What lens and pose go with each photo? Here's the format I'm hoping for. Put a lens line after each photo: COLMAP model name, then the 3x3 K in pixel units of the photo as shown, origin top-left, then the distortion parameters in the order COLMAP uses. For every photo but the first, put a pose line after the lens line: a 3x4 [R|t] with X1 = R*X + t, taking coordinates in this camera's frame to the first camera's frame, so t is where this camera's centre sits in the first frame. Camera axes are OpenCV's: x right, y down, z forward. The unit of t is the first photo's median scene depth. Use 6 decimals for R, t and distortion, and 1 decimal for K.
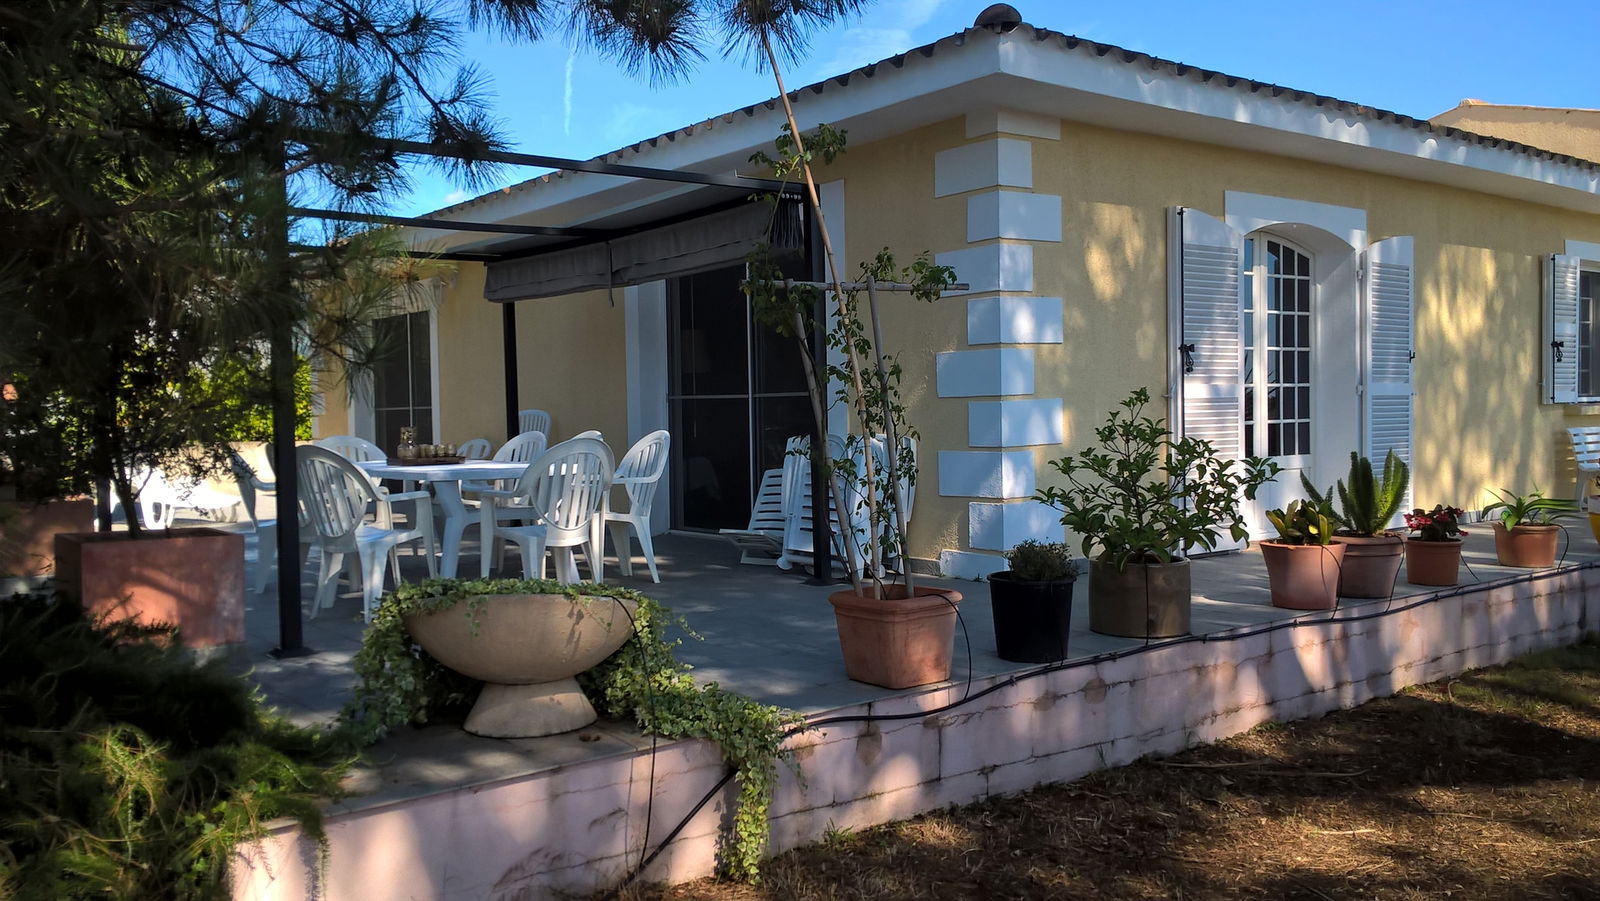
lens RADIAL K [[1310.5, 0, 800.0], [0, 1310.5, 450.5], [0, 0, 1]] dist [0.093597, -0.161884]
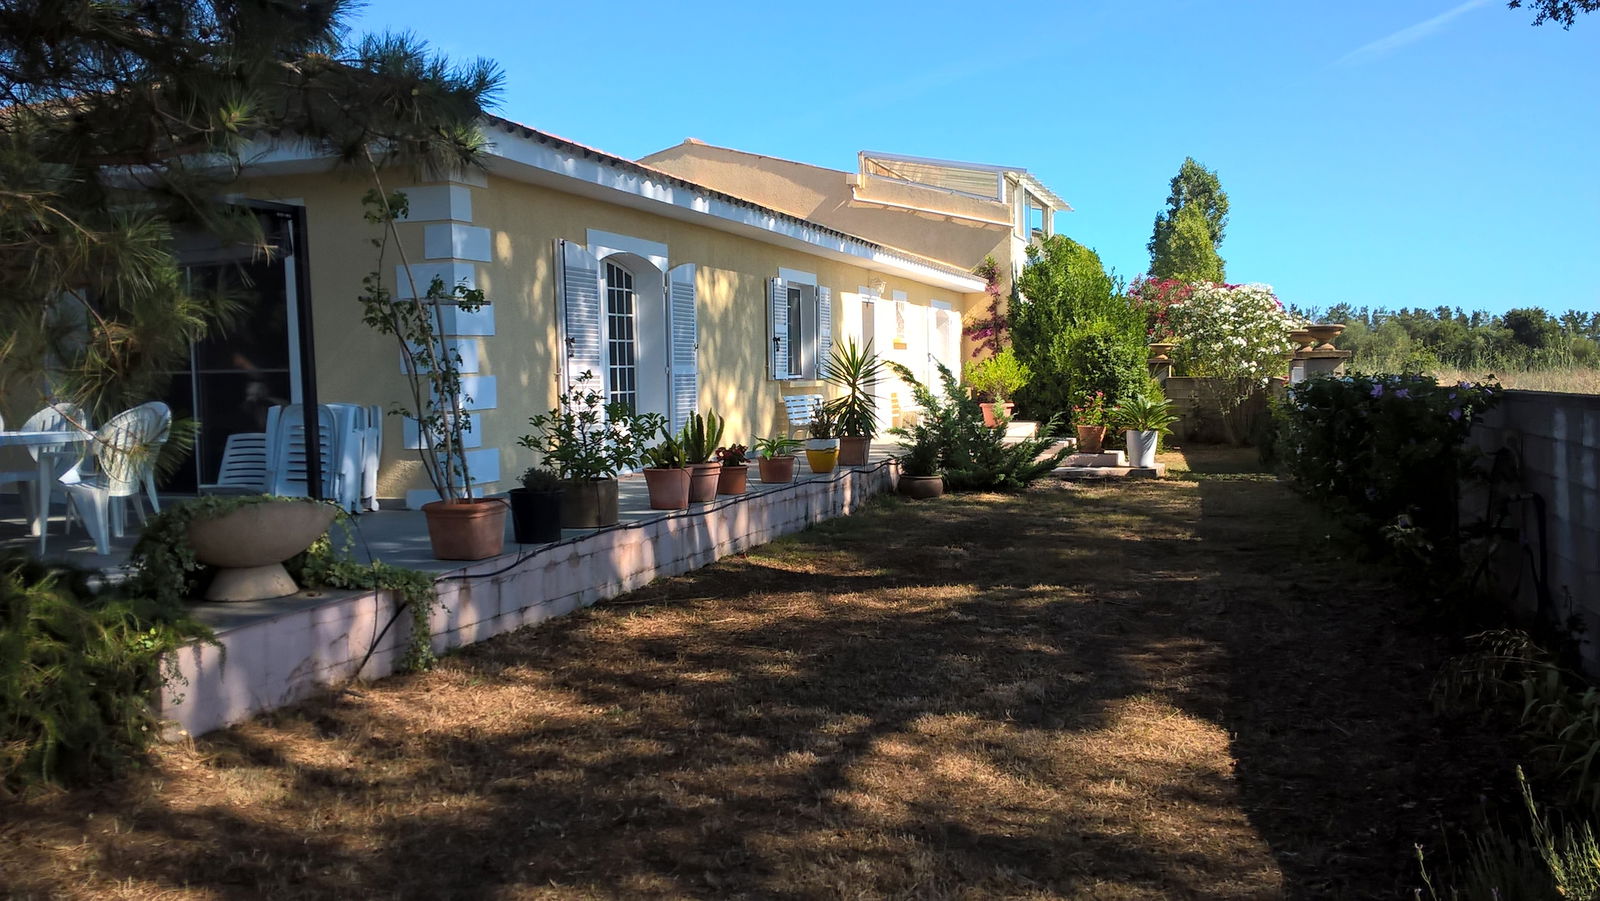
lens RADIAL K [[1310.5, 0, 800.0], [0, 1310.5, 450.5], [0, 0, 1]] dist [0.093597, -0.161884]
pose [[0.841454, -0.029403, 0.539528, -0.342056], [0.019205, 0.999515, 0.024519, 0.013561], [-0.539987, -0.010270, 0.841611, -0.415153]]
